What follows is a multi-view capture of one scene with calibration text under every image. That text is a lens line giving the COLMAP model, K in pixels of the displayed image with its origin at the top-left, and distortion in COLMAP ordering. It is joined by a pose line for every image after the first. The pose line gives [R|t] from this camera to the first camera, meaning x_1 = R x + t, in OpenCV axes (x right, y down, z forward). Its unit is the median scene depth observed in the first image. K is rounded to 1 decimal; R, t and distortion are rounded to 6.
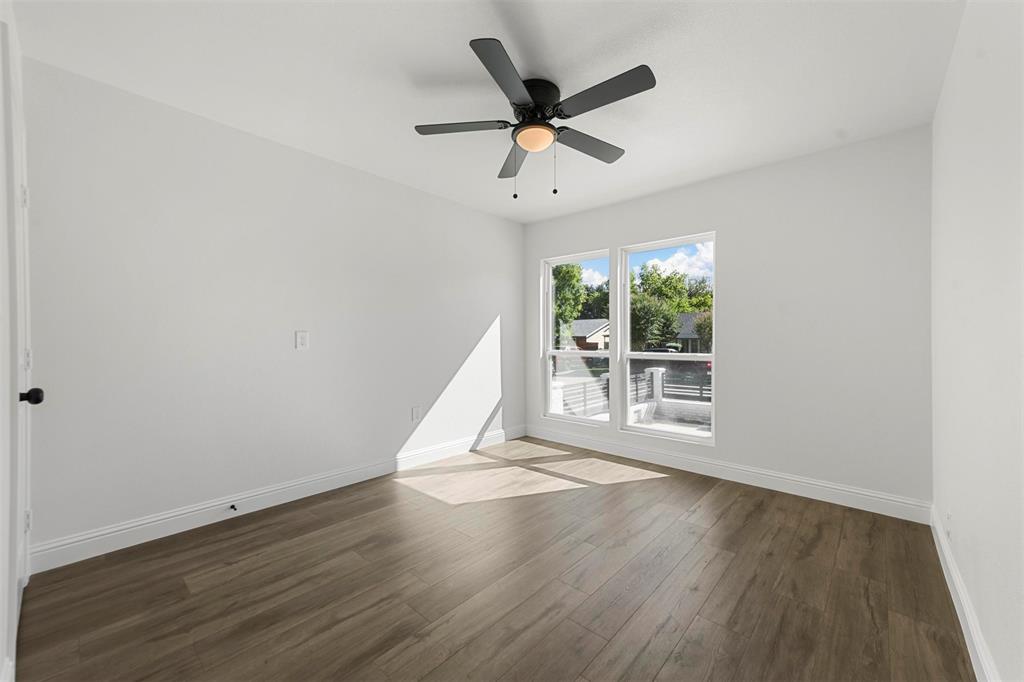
lens RADIAL K [[400.7, 0, 517.5], [0, 400.7, 342.2], [0, 0, 1]] dist [0.014755, -0.000292]
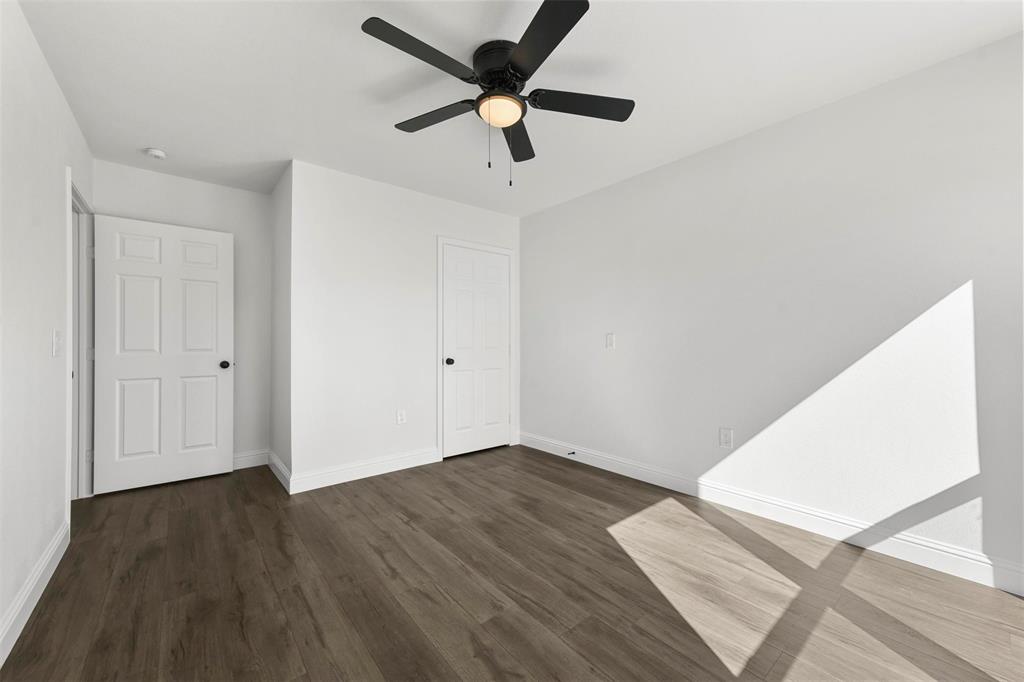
lens RADIAL K [[400.7, 0, 517.5], [0, 400.7, 342.2], [0, 0, 1]] dist [0.014755, -0.000292]
pose [[-0.152778, -0.001041, -0.988260, 0.704354], [0.000555, 0.999999, -0.001139, -0.000279], [0.988260, -0.000722, -0.152777, 0.912878]]
